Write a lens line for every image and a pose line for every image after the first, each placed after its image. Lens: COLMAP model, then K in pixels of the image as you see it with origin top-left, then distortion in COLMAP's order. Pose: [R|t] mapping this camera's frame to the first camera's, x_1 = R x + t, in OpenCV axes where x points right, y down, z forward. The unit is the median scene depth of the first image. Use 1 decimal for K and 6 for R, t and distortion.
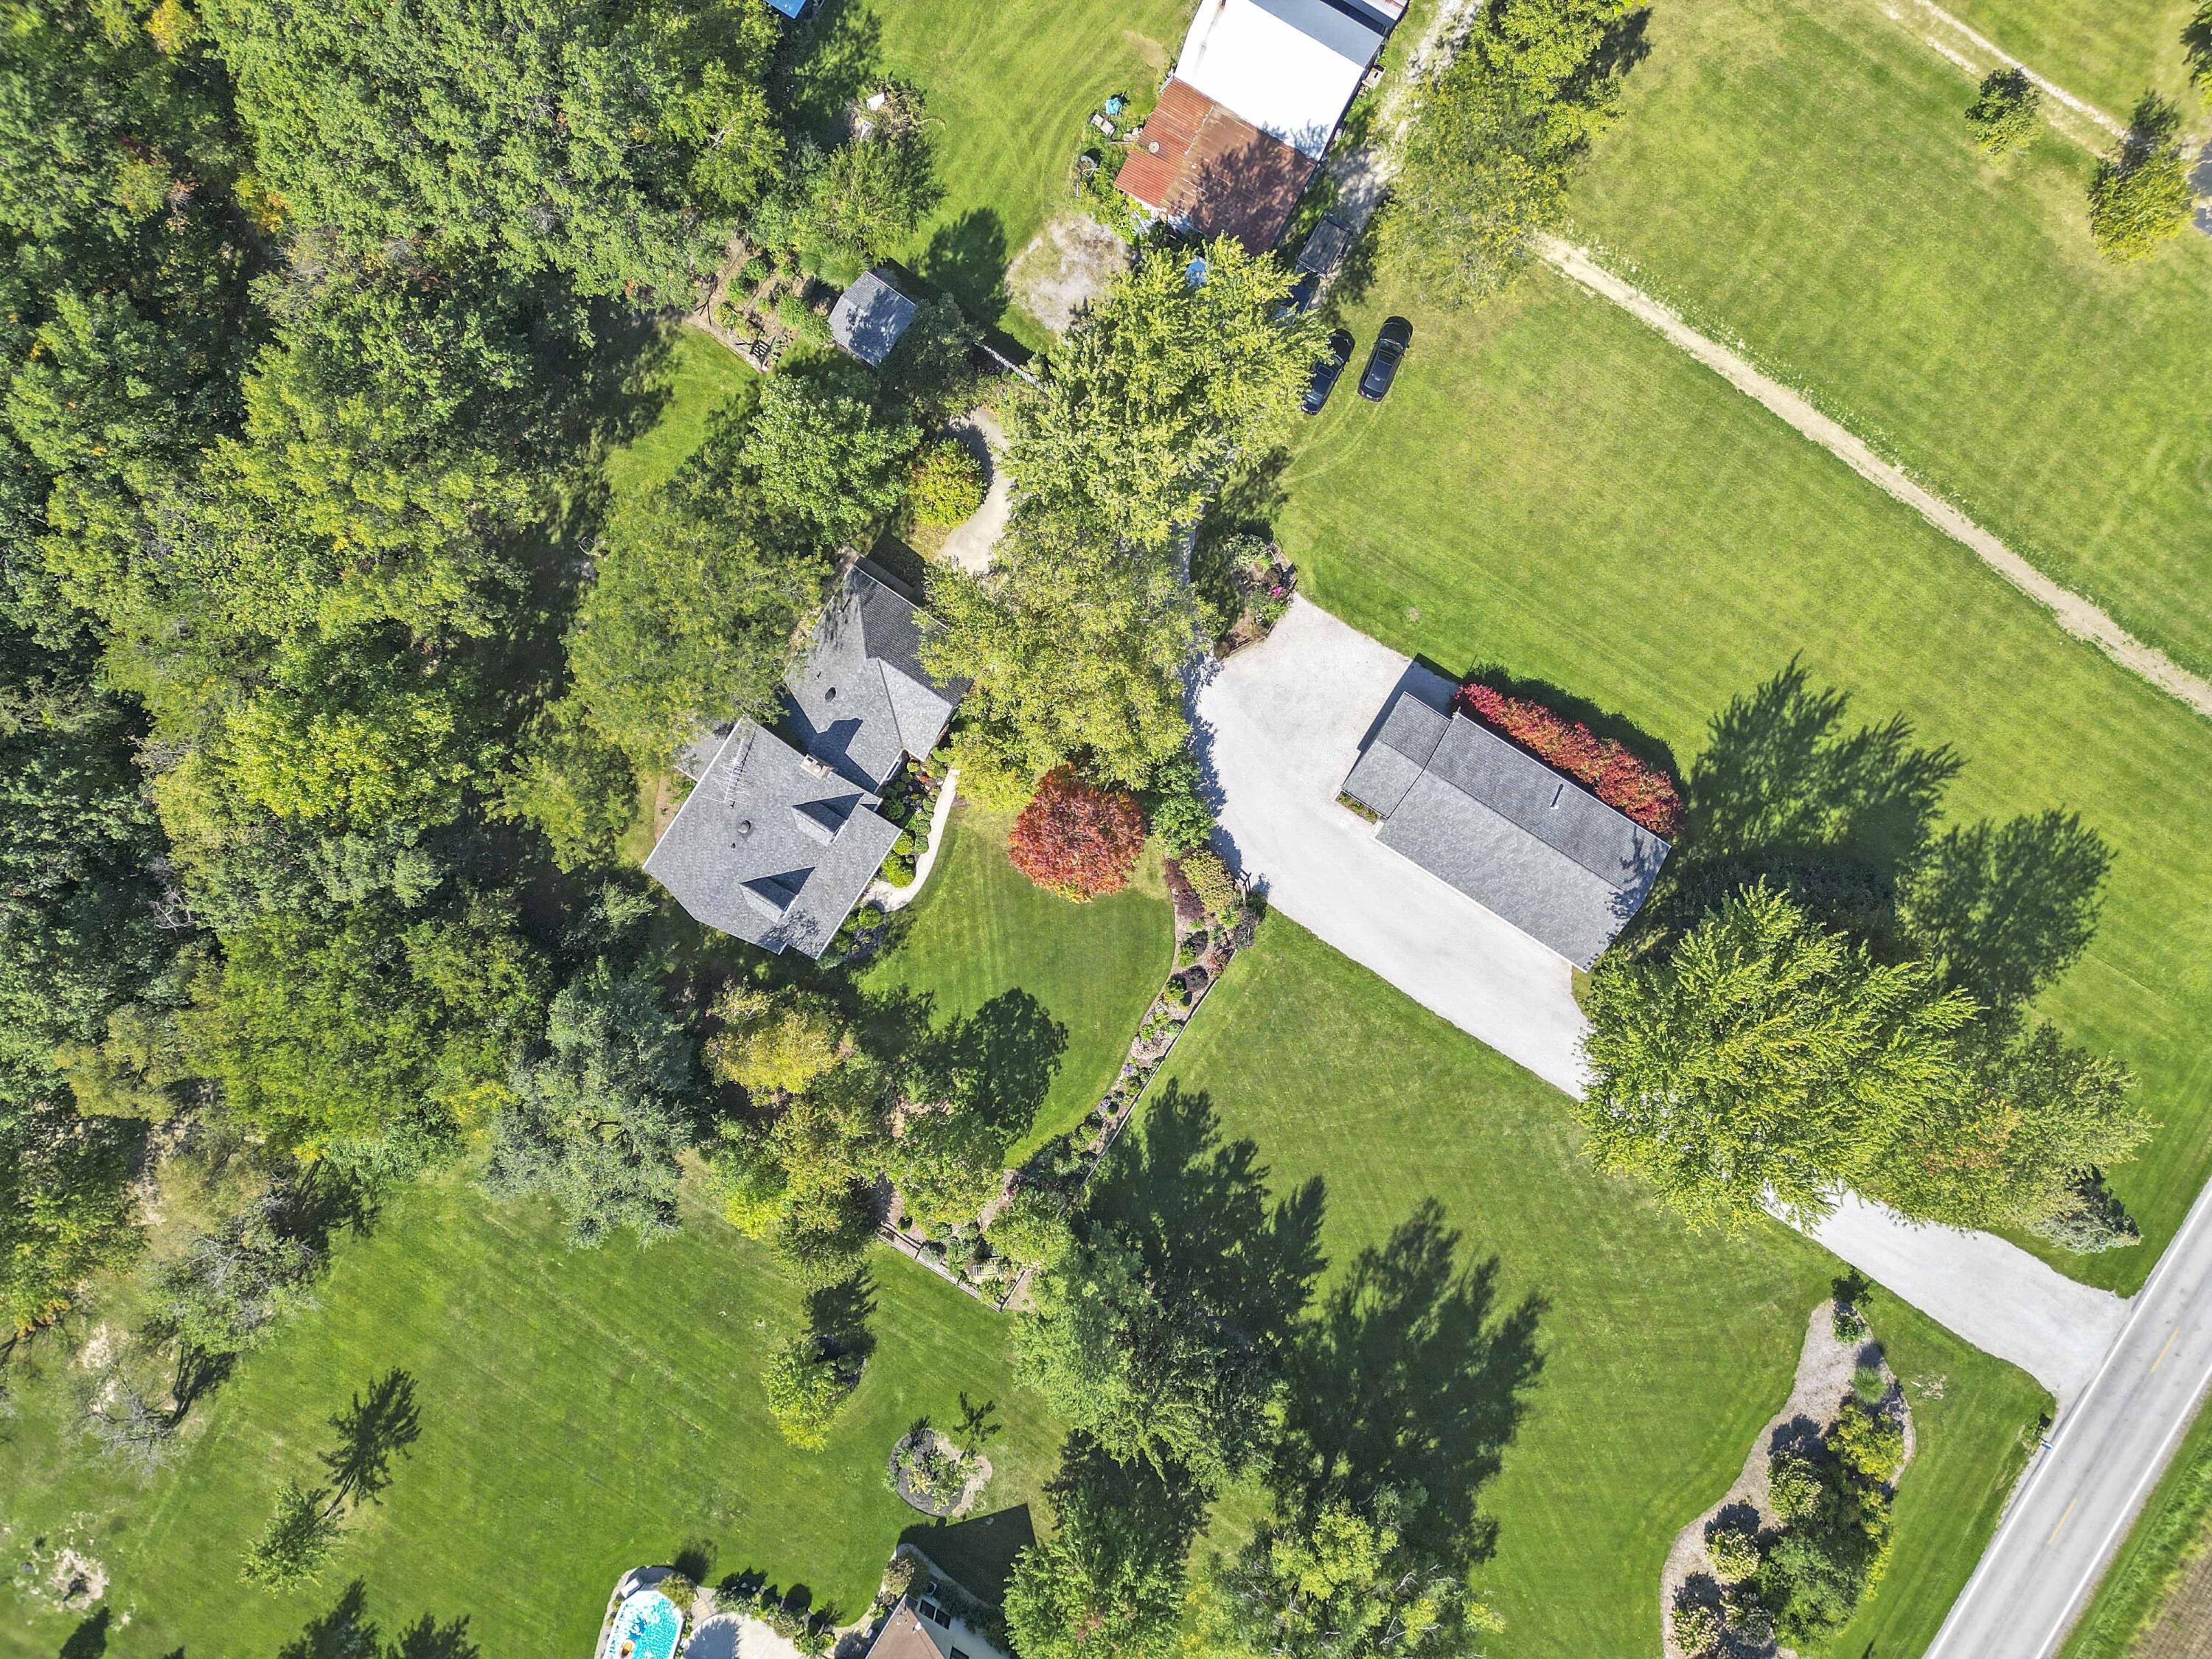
lens RADIAL K [[1539.5, 0, 1106.6], [0, 1539.5, 836.8], [0, 0, 1]] dist [0.083444, -0.090158]
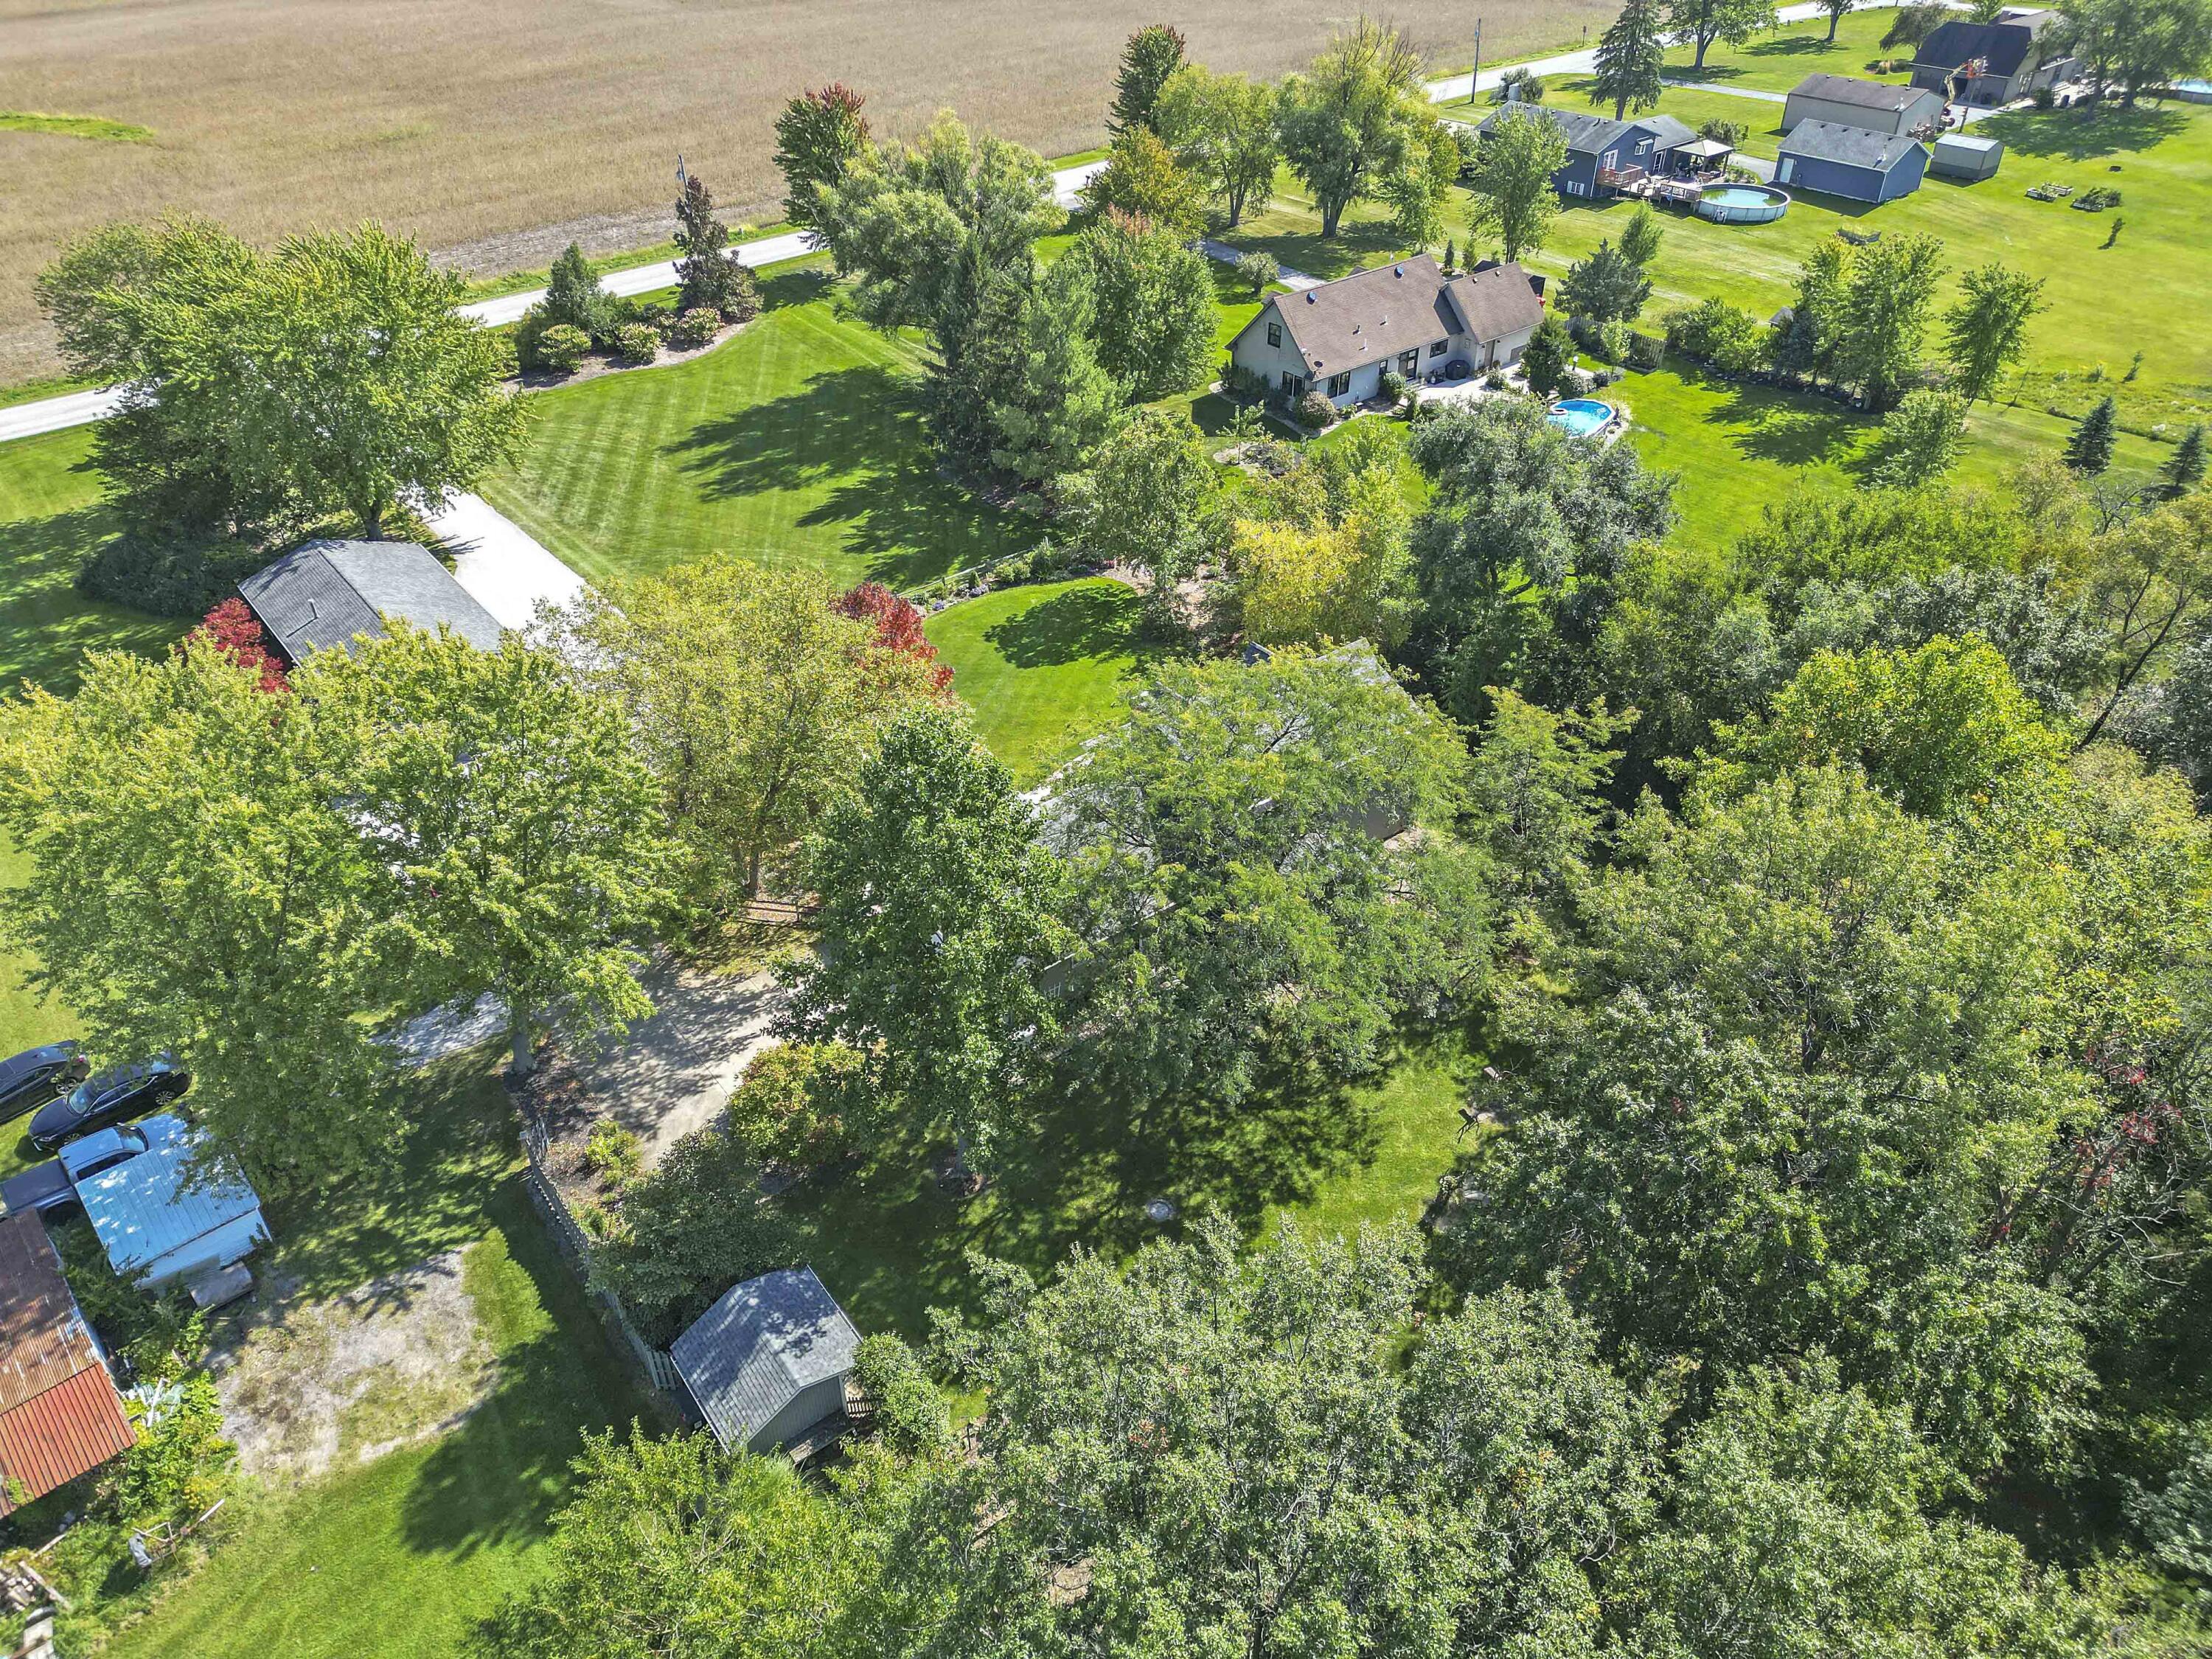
lens RADIAL K [[1539.5, 0, 1106.6], [0, 1539.5, 836.8], [0, 0, 1]] dist [0.083444, -0.090158]
pose [[-0.945306, -0.193899, 0.262296, -0.336886], [0.326072, -0.582884, 0.744260, -0.551576], [0.008577, 0.789081, 0.614229, 0.577475]]
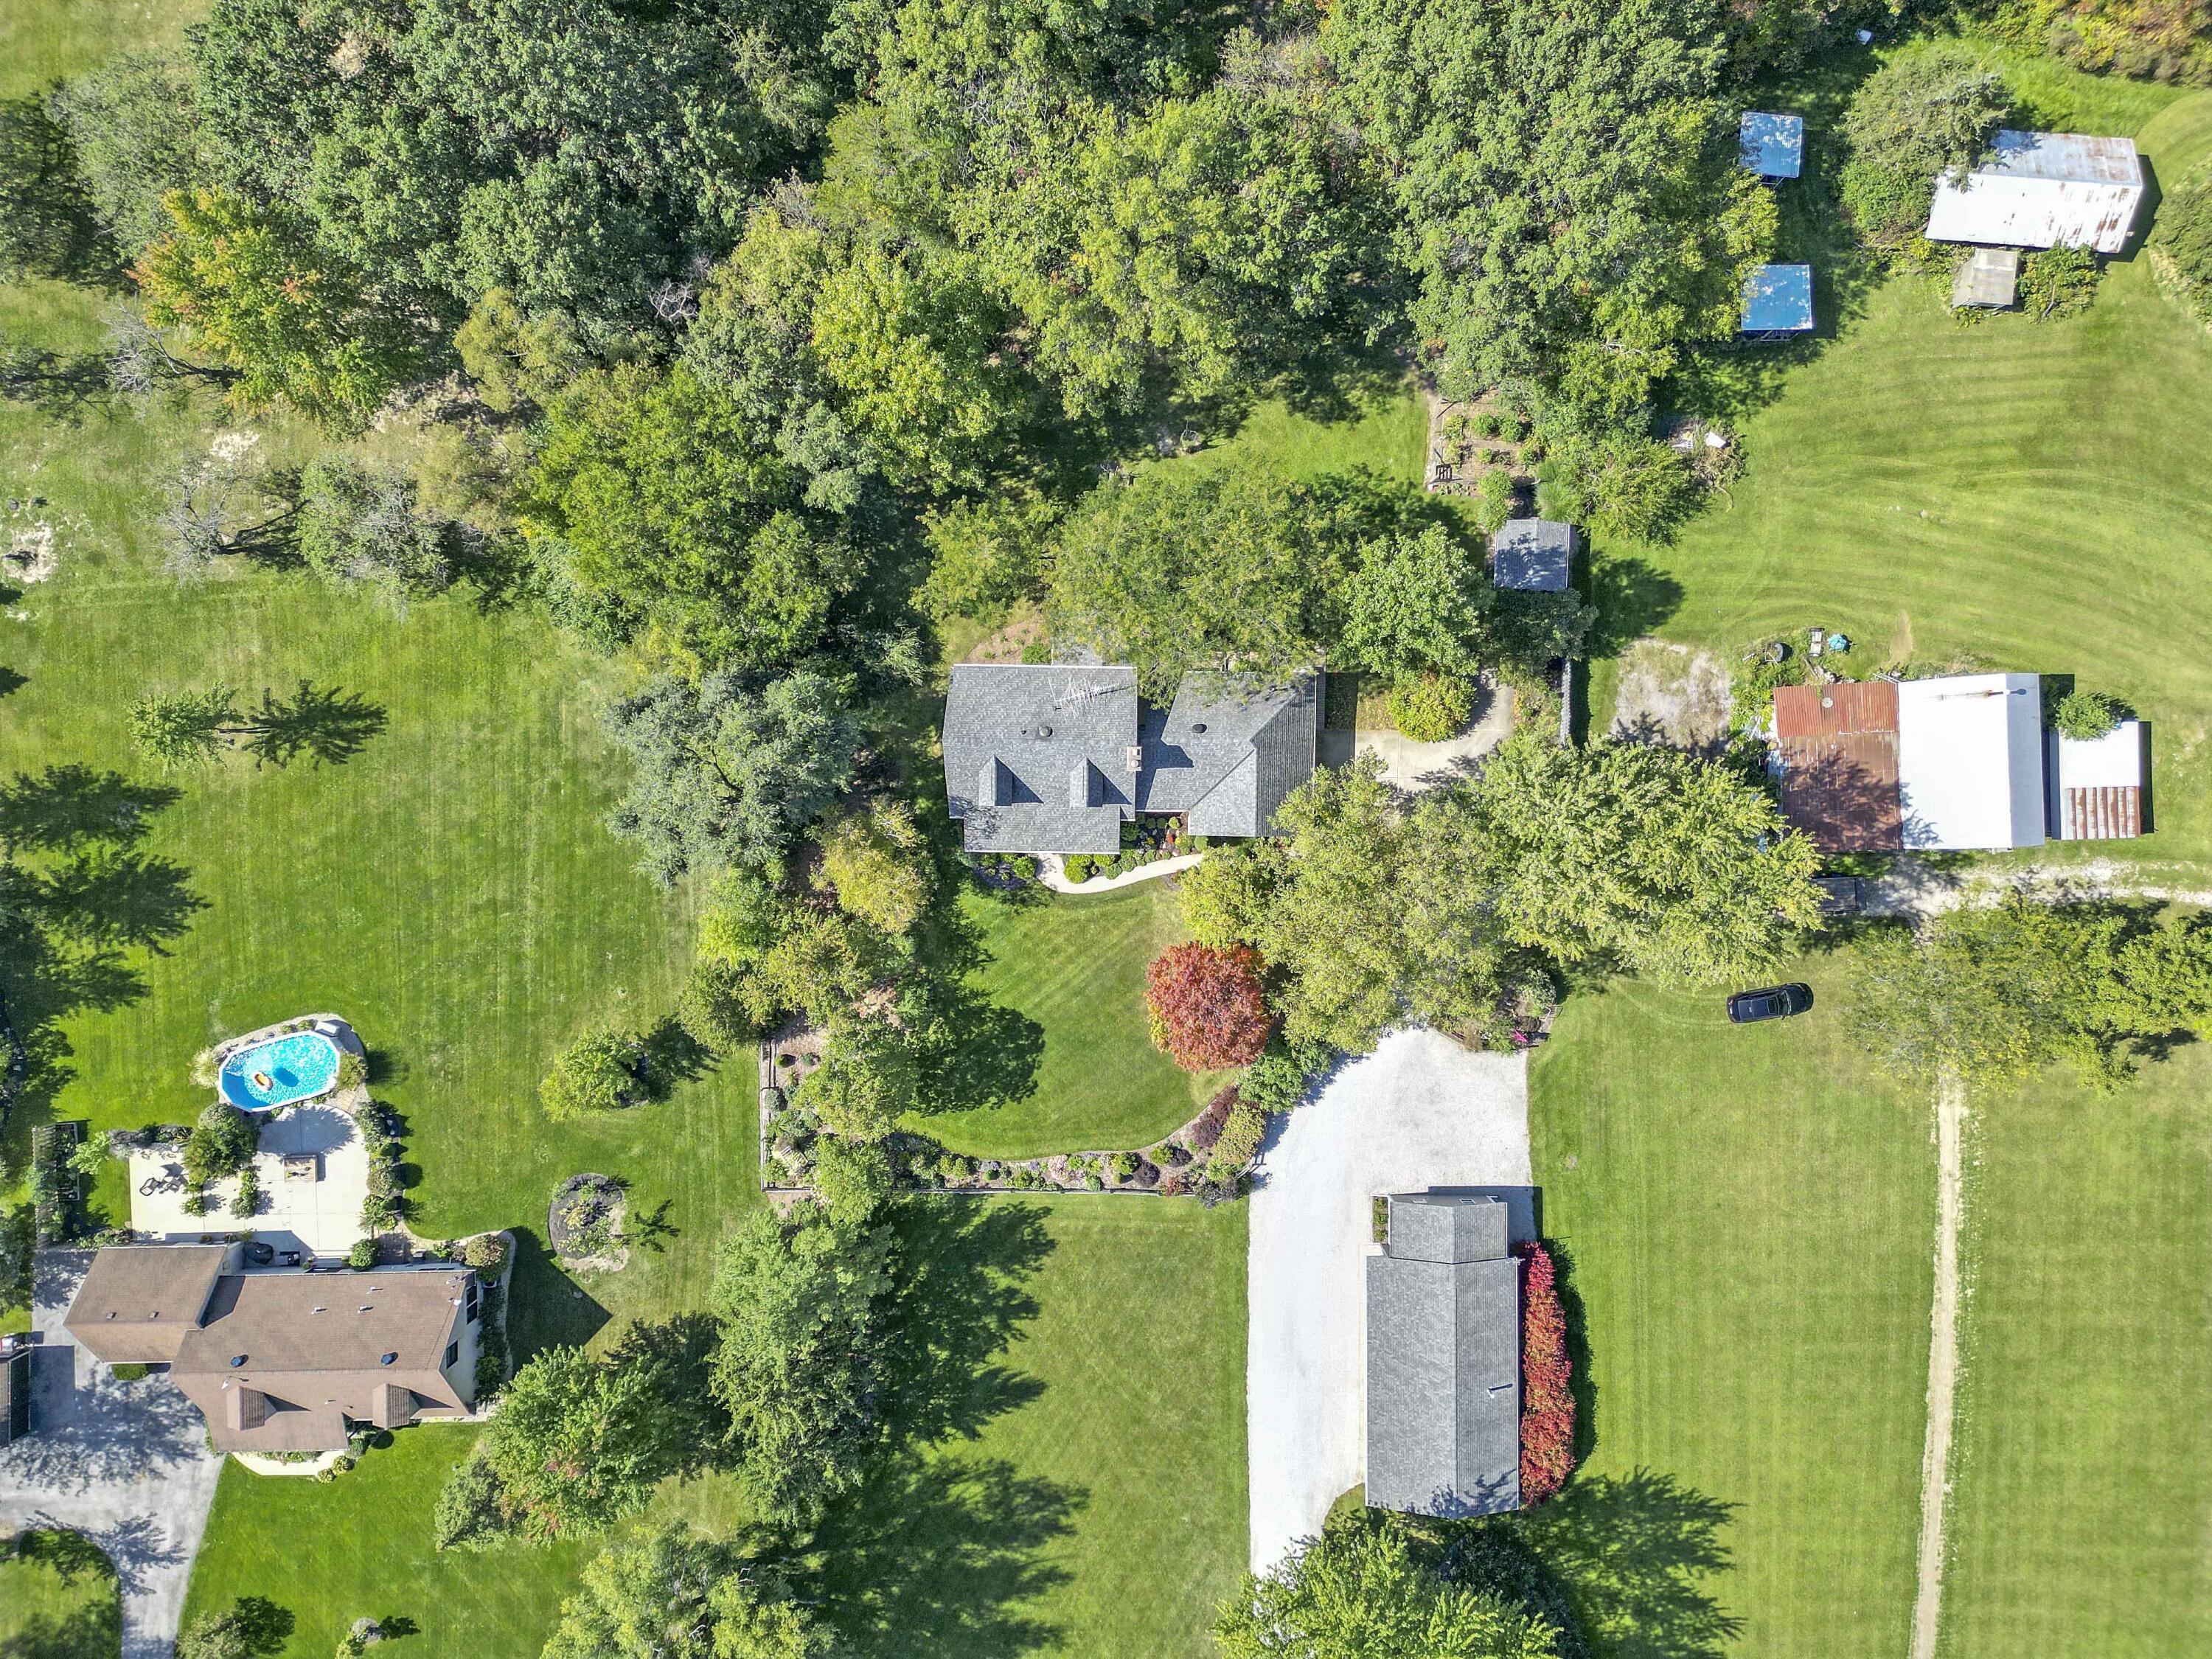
lens RADIAL K [[1539.5, 0, 1106.6], [0, 1539.5, 836.8], [0, 0, 1]] dist [0.083444, -0.090158]
pose [[0.537877, 0.842848, 0.017205, -0.160531], [-0.842835, 0.538076, -0.010180, 0.006884], [-0.017838, -0.009026, 0.999800, -0.000036]]
